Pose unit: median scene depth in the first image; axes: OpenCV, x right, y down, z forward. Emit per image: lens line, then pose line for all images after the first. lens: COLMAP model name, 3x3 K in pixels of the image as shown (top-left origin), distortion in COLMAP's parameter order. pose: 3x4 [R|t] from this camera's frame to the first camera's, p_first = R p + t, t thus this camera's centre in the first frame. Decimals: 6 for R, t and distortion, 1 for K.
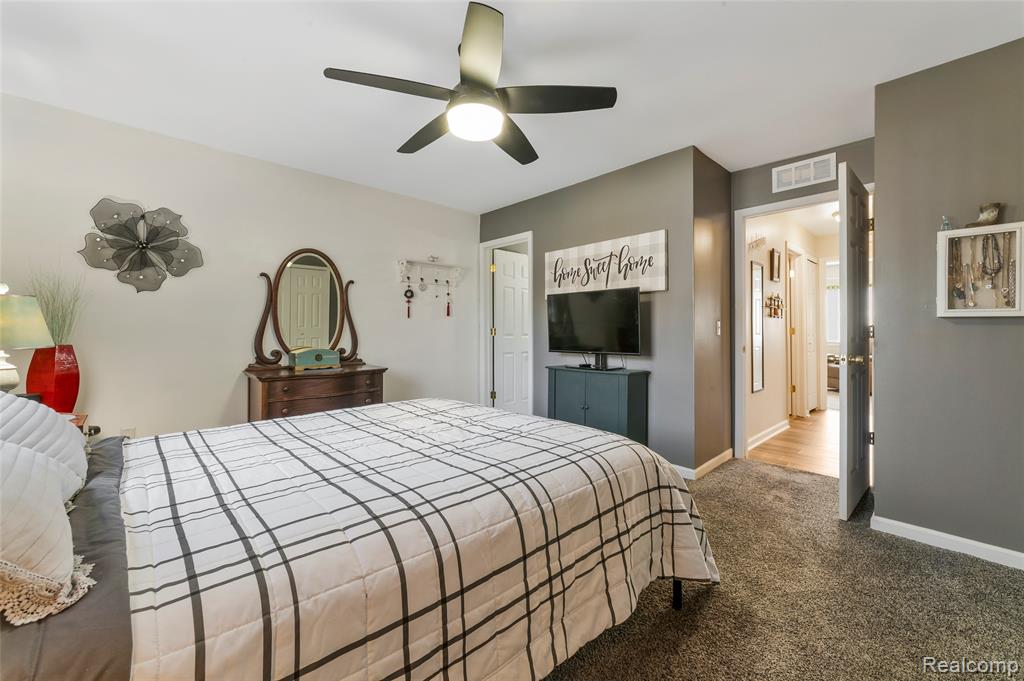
lens RADIAL K [[411.2, 0, 513.9], [0, 411.2, 334.5], [0, 0, 1]] dist [0.015075, -0.003053]
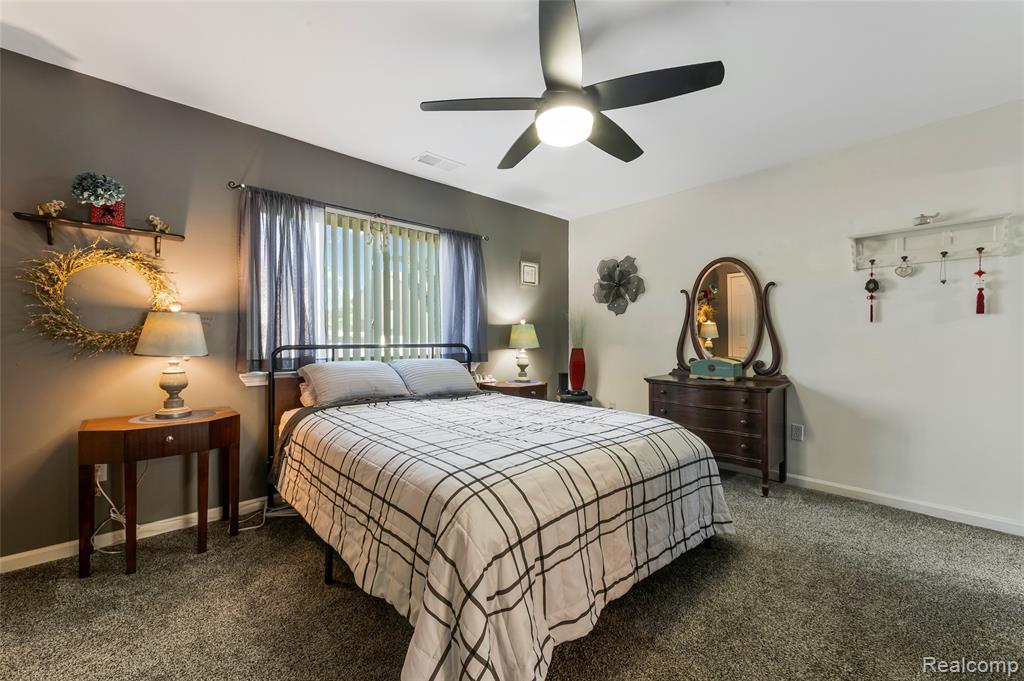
lens RADIAL K [[411.2, 0, 514.2], [0, 411.2, 338.9], [0, 0, 1]] dist [0.015075, -0.003053]
pose [[-0.019097, -0.001723, -0.999816, 0.470525], [-0.012268, 0.999924, -0.001488, -0.005430], [0.999742, 0.012237, -0.019117, 0.487207]]
